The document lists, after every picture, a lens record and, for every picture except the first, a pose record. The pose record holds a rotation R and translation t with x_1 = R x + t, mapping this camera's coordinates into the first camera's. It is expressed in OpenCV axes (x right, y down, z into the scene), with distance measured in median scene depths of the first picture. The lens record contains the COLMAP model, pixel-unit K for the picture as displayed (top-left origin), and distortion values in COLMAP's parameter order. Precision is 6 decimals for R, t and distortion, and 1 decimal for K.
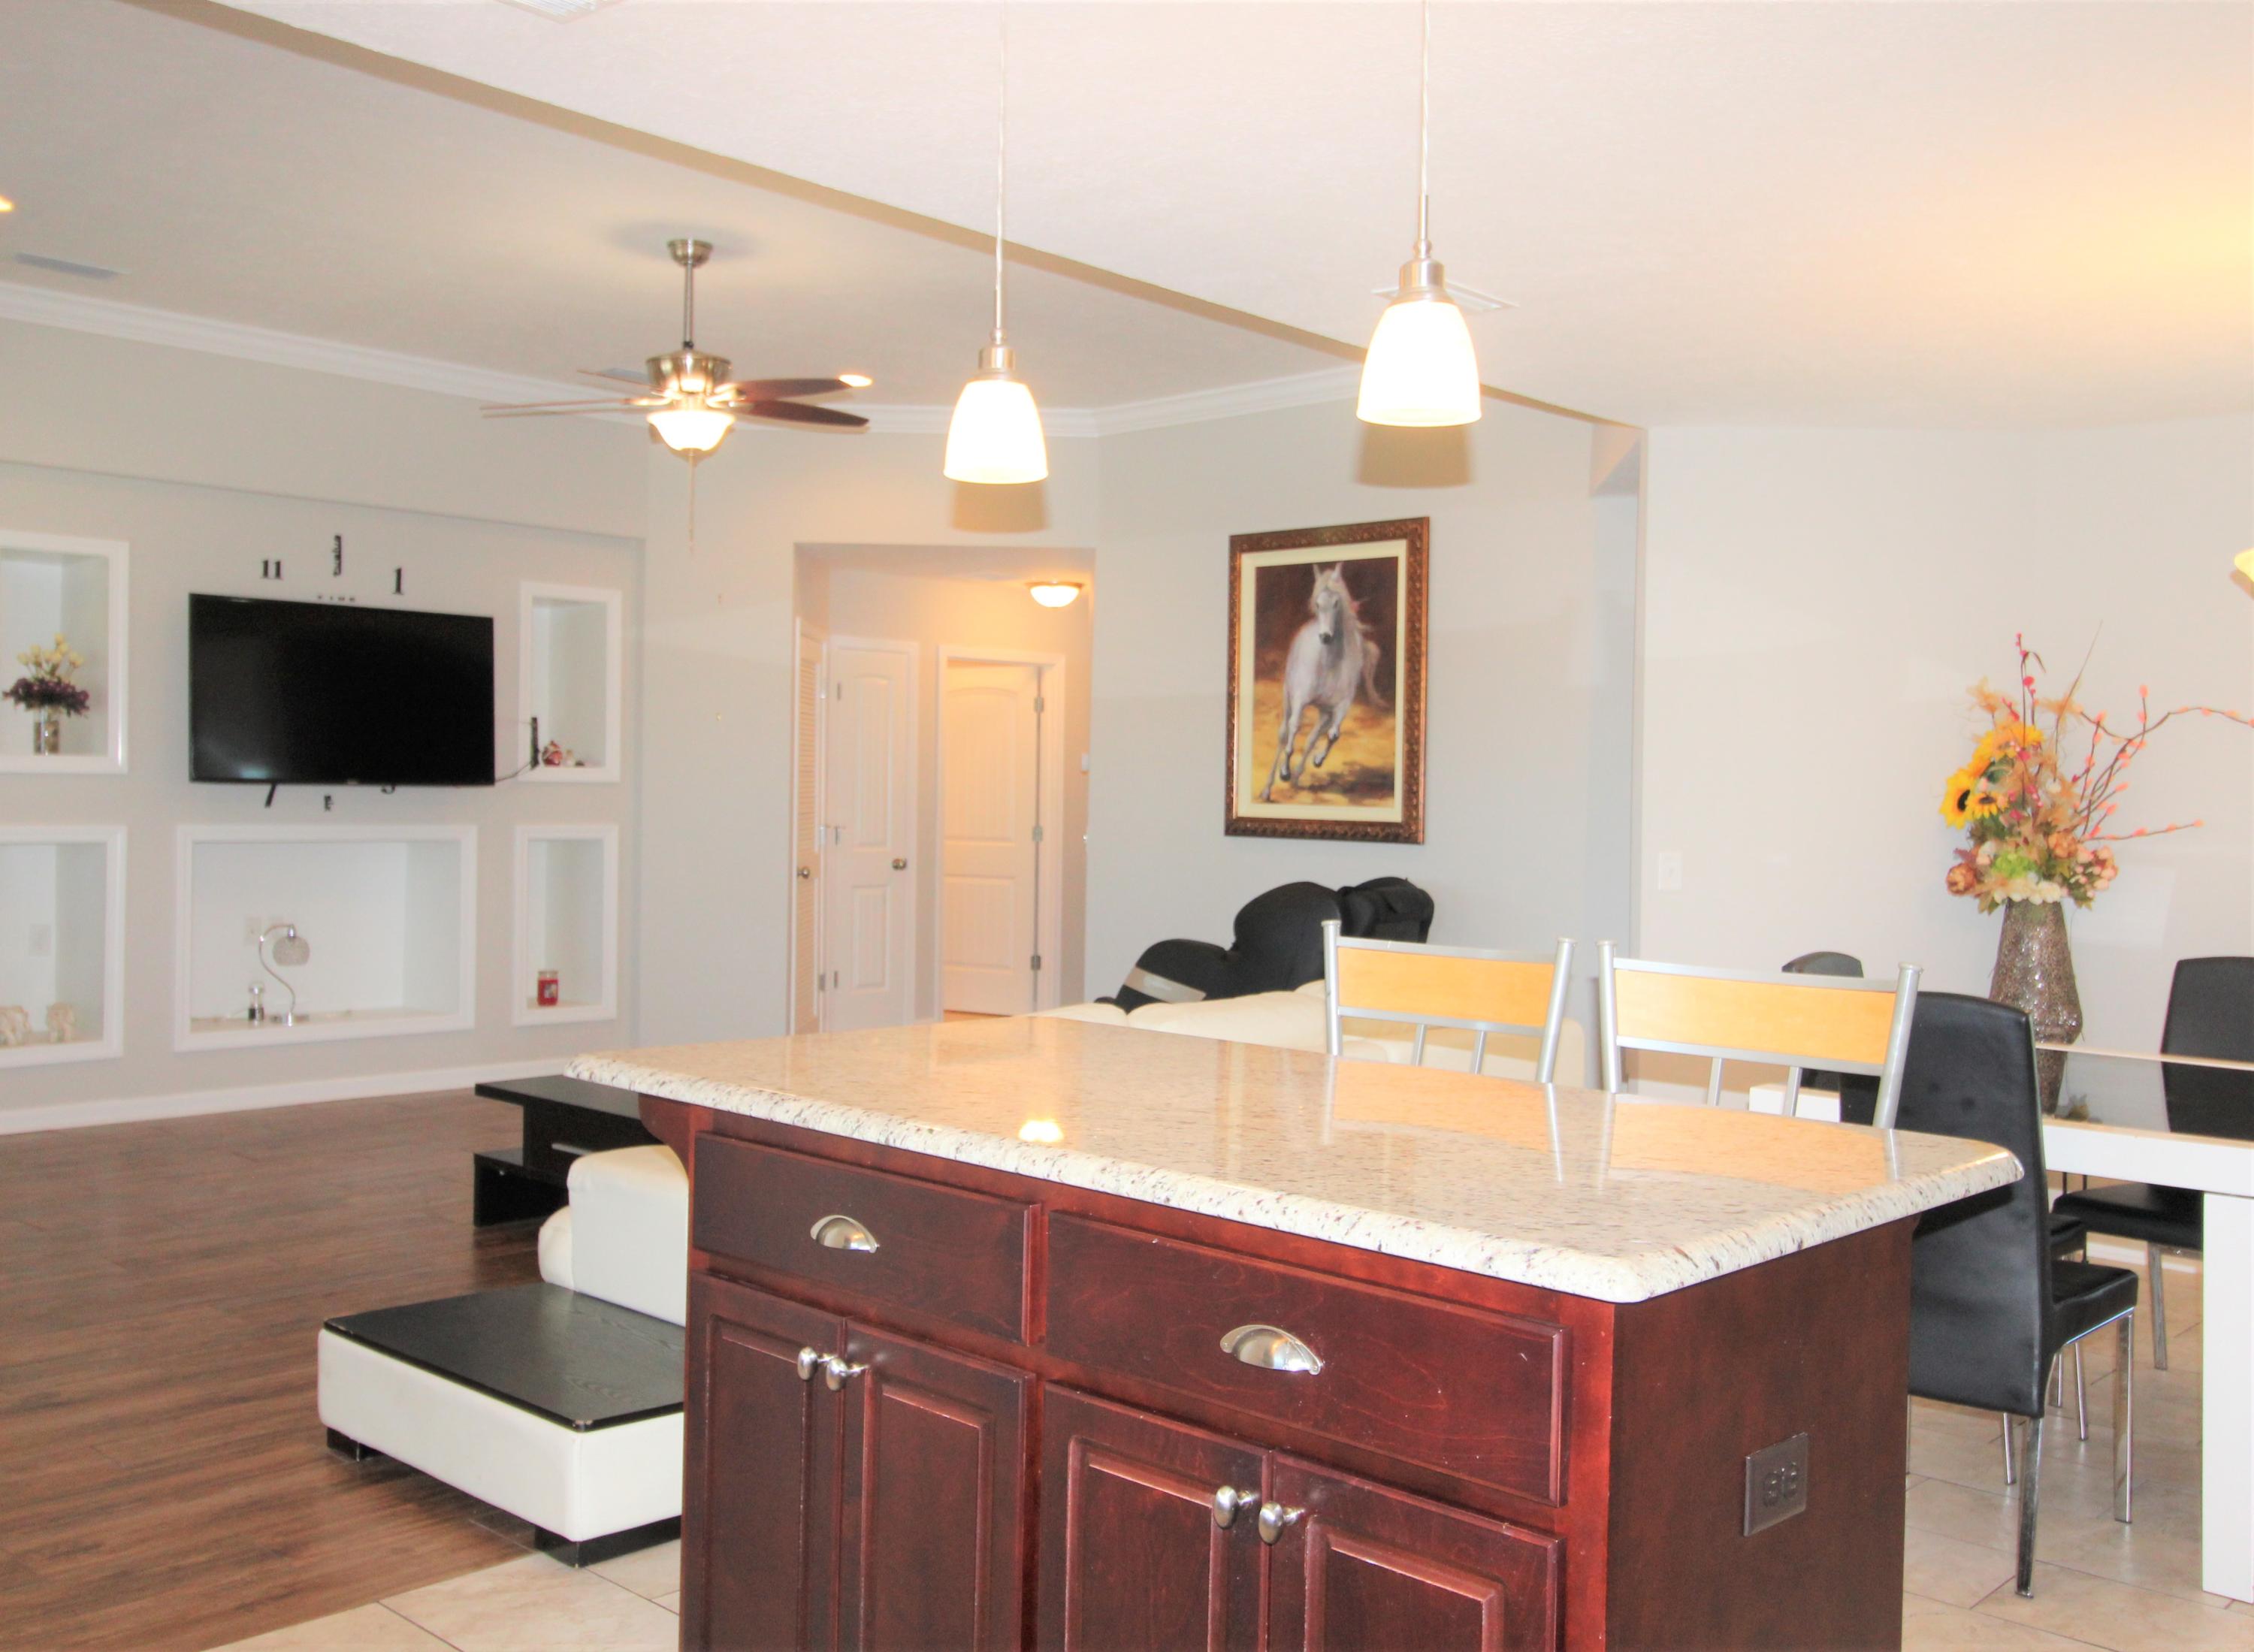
lens RADIAL K [[2022.8, 0, 1160.5], [0, 2022.8, 819.4], [0, 0, 1]] dist [0.020842, -0.007985]
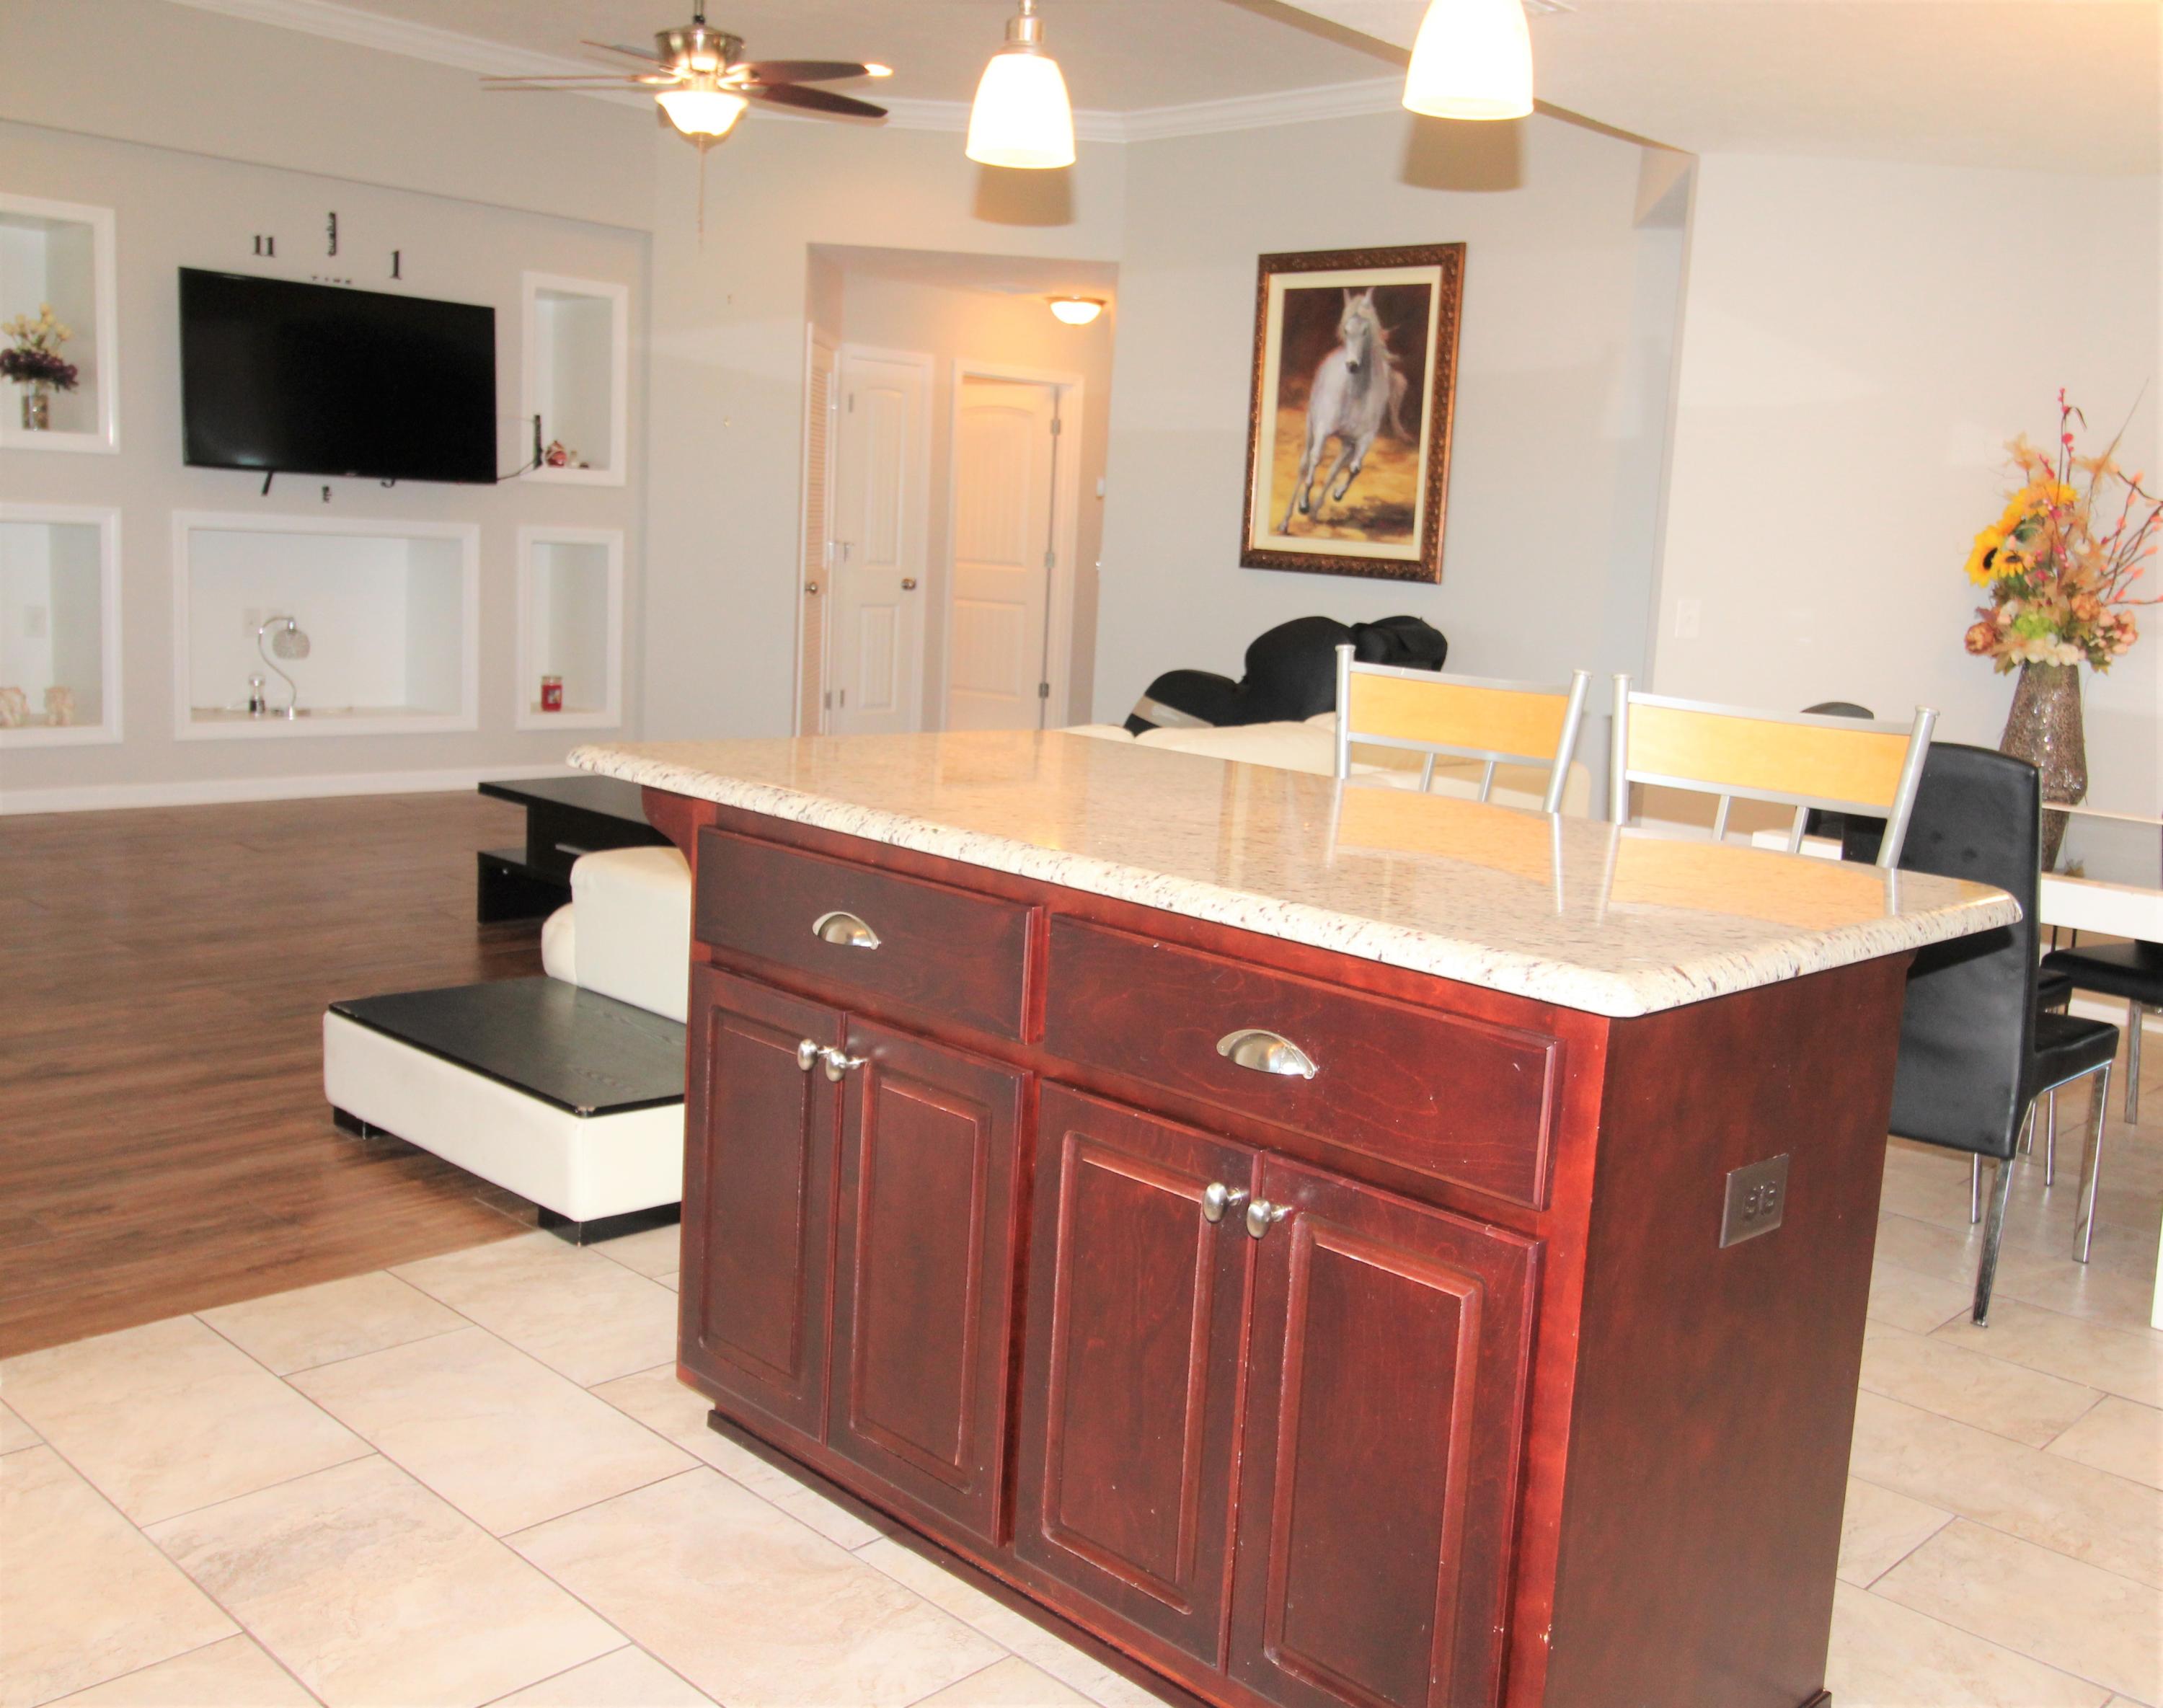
lens RADIAL K [[2031.1, 0, 1184.3], [0, 2031.1, 821.2], [0, 0, 1]] dist [0.017281, 0.000000]
pose [[0.999128, 0.040473, 0.010266, -0.000419], [-0.041460, 0.990807, 0.128772, 0.004542], [-0.004960, -0.129085, 0.991621, 0.002572]]
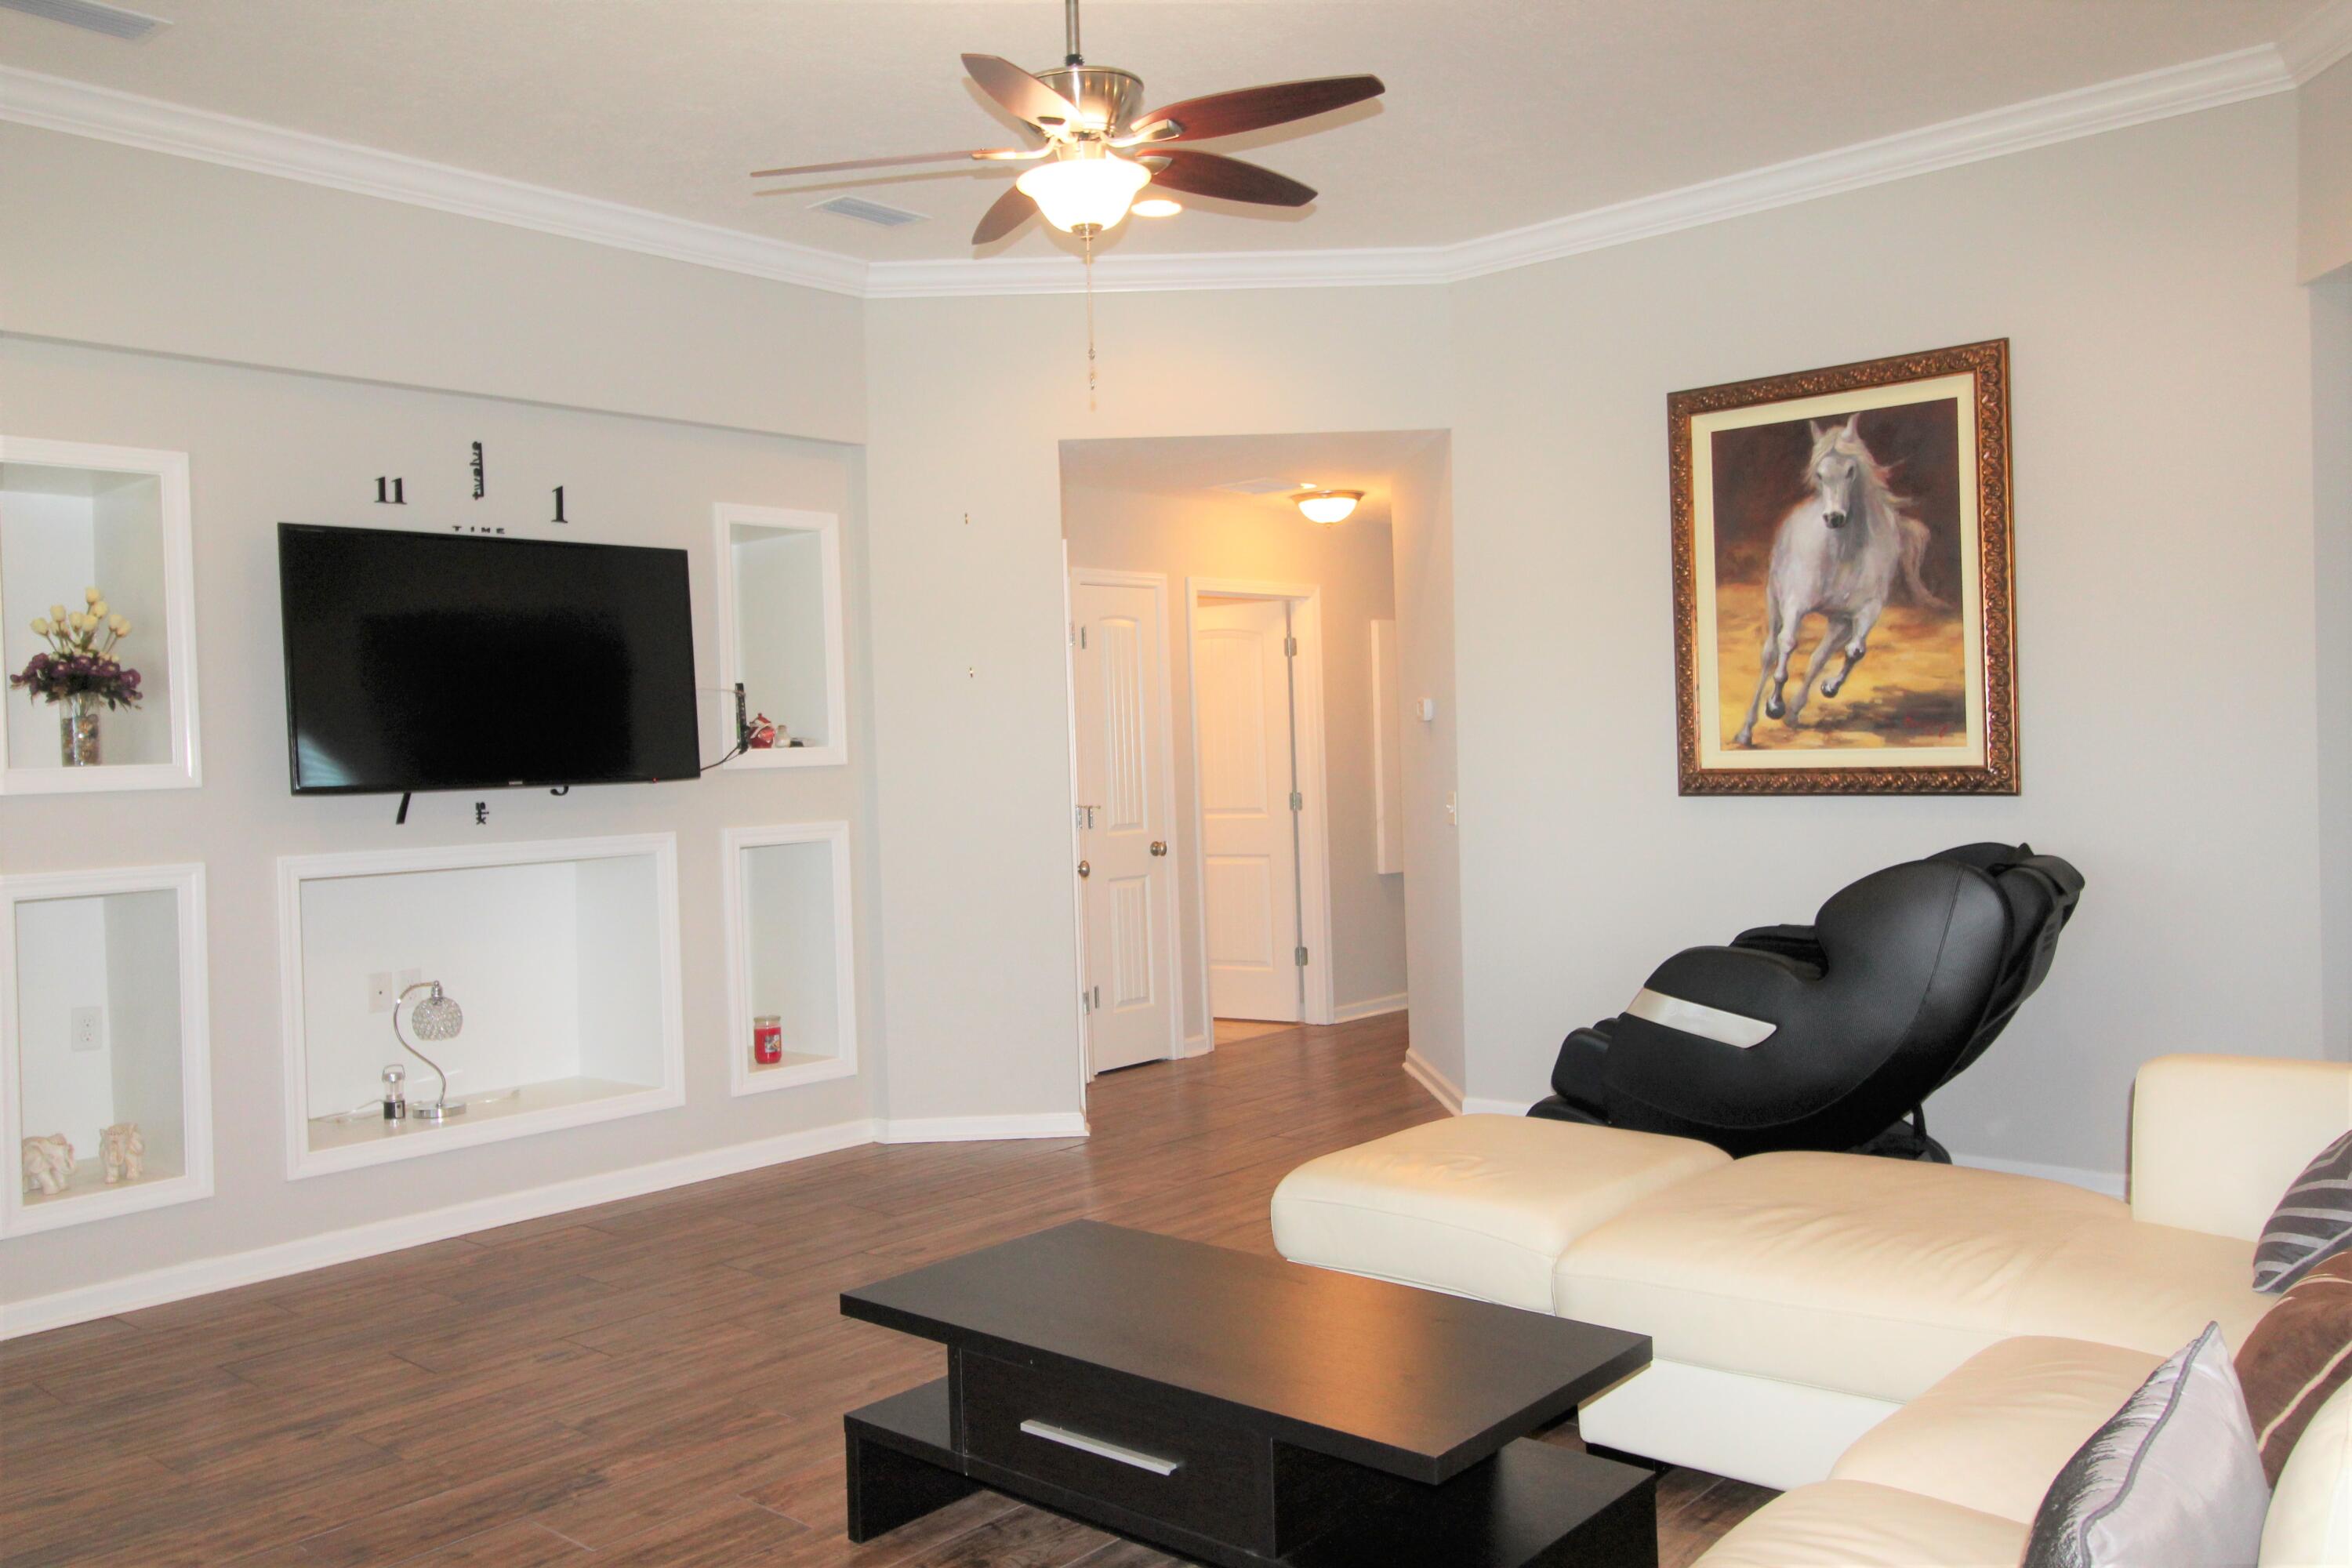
lens RADIAL K [[1845.6, 0, 1164.7], [0, 1845.6, 768.5], [0, 0, 1]] dist [0.012678, 0.004982]
pose [[0.998598, -0.049956, 0.017495, -0.183176], [0.050010, 0.998745, -0.002642, -0.010480], [-0.017341, 0.003513, 0.999843, 0.347942]]
